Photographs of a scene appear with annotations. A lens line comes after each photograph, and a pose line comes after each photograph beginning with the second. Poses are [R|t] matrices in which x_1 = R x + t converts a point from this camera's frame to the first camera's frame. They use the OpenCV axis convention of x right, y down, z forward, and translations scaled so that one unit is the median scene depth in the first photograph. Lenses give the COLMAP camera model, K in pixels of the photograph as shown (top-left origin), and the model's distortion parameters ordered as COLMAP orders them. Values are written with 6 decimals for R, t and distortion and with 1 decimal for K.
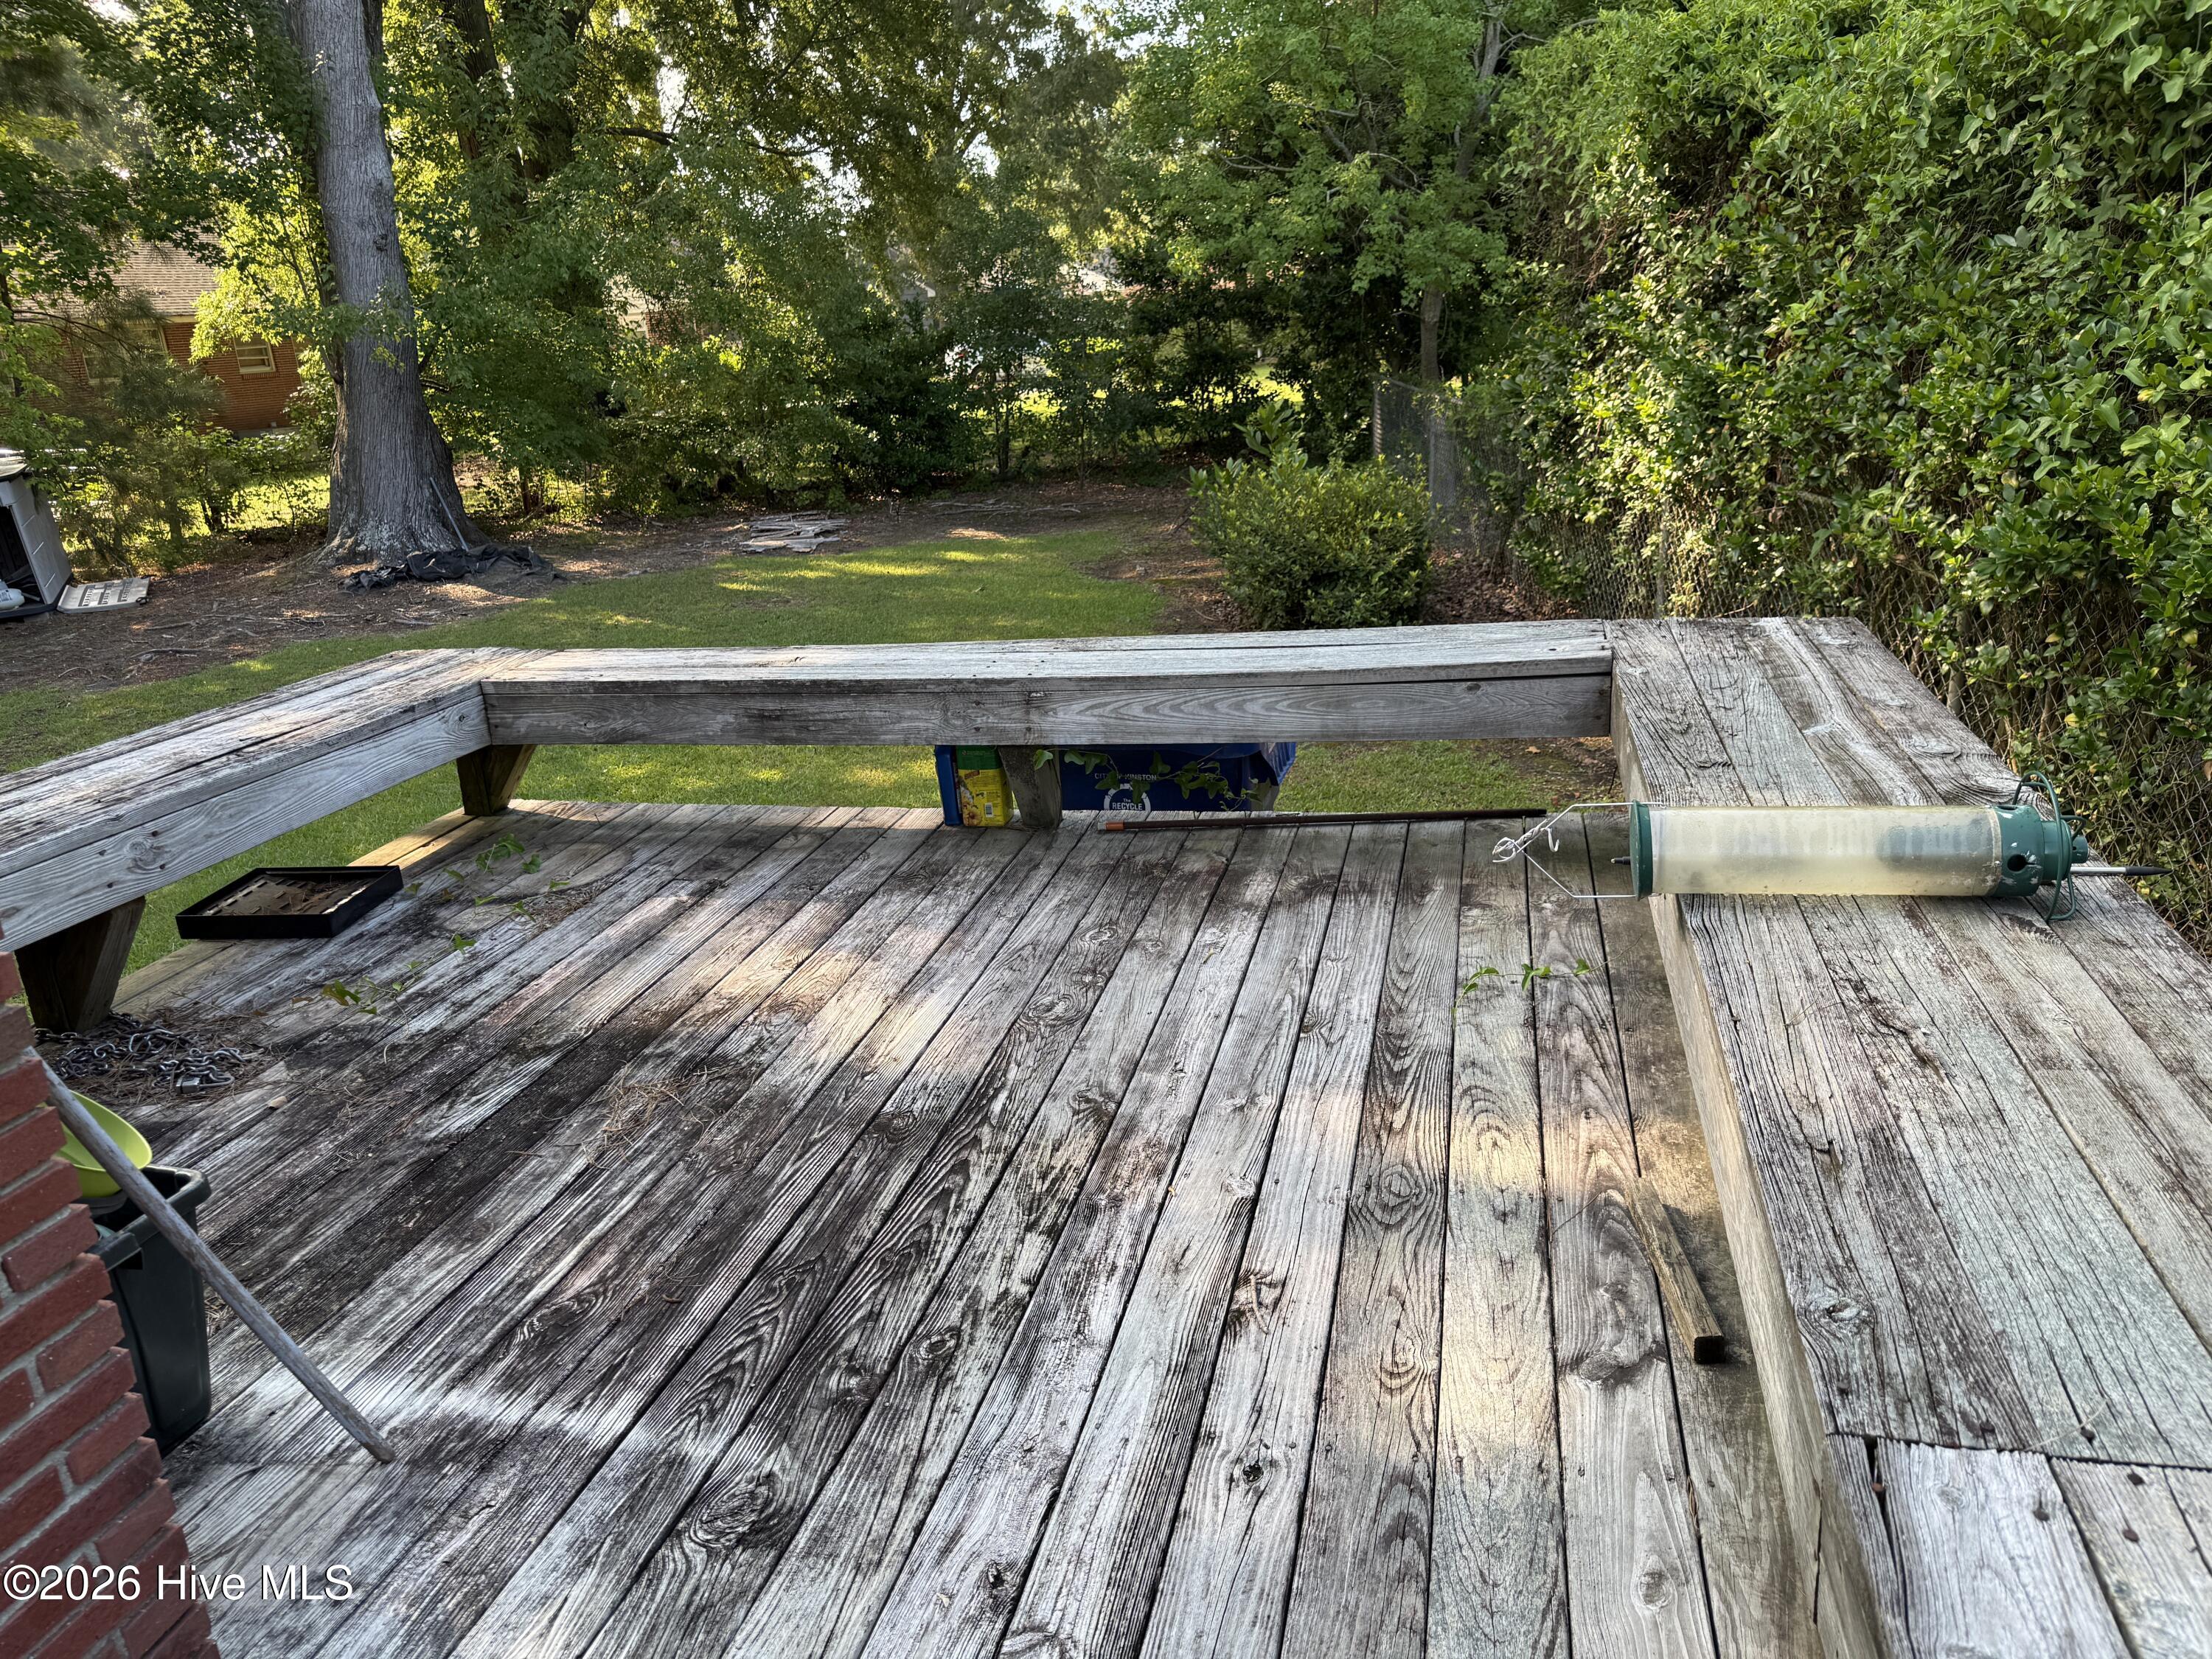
lens RADIAL K [[1575.5, 0, 1106.0], [0, 1575.5, 829.5], [0, 0, 1]] dist [0.050800, -0.057281]
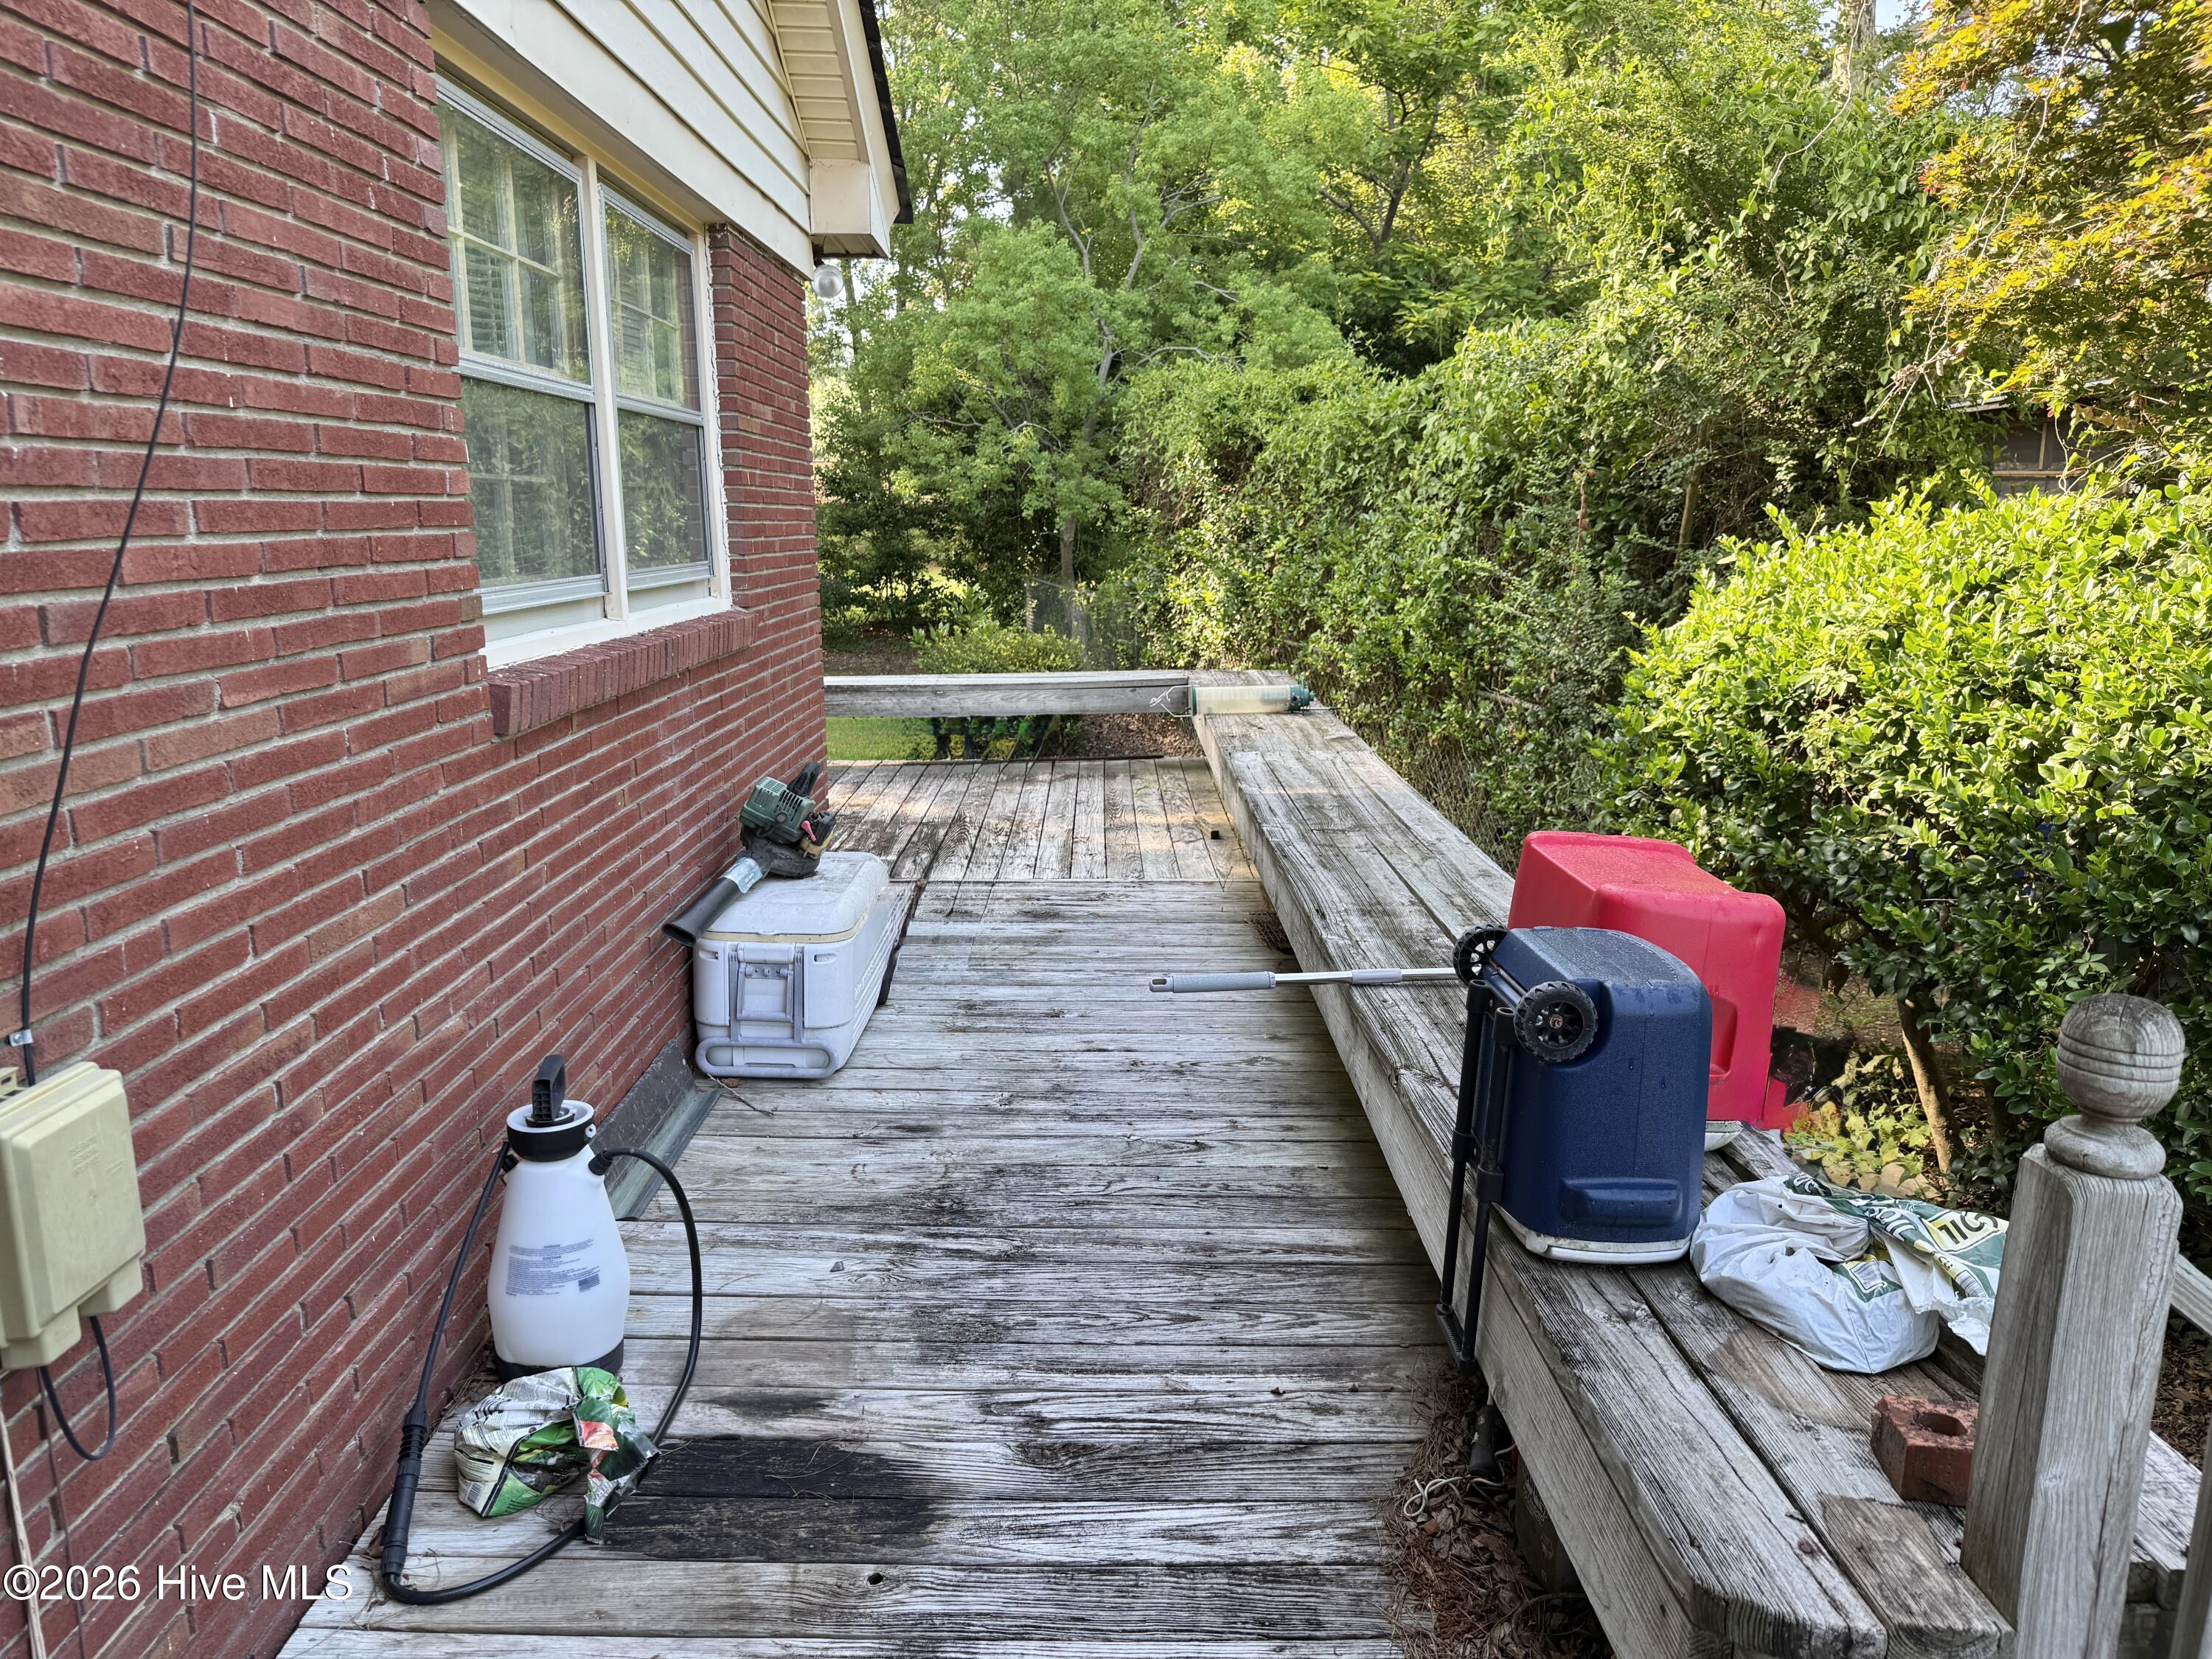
lens RADIAL K [[1547.1, 0, 1116.5], [0, 1547.1, 830.2], [0, 0, 1]] dist [0.217305, -0.000233]
pose [[0.969088, 0.007779, 0.246591, -0.170710], [0.022482, 0.992560, -0.119664, 0.185471], [-0.245687, 0.121509, 0.961703, -0.566347]]
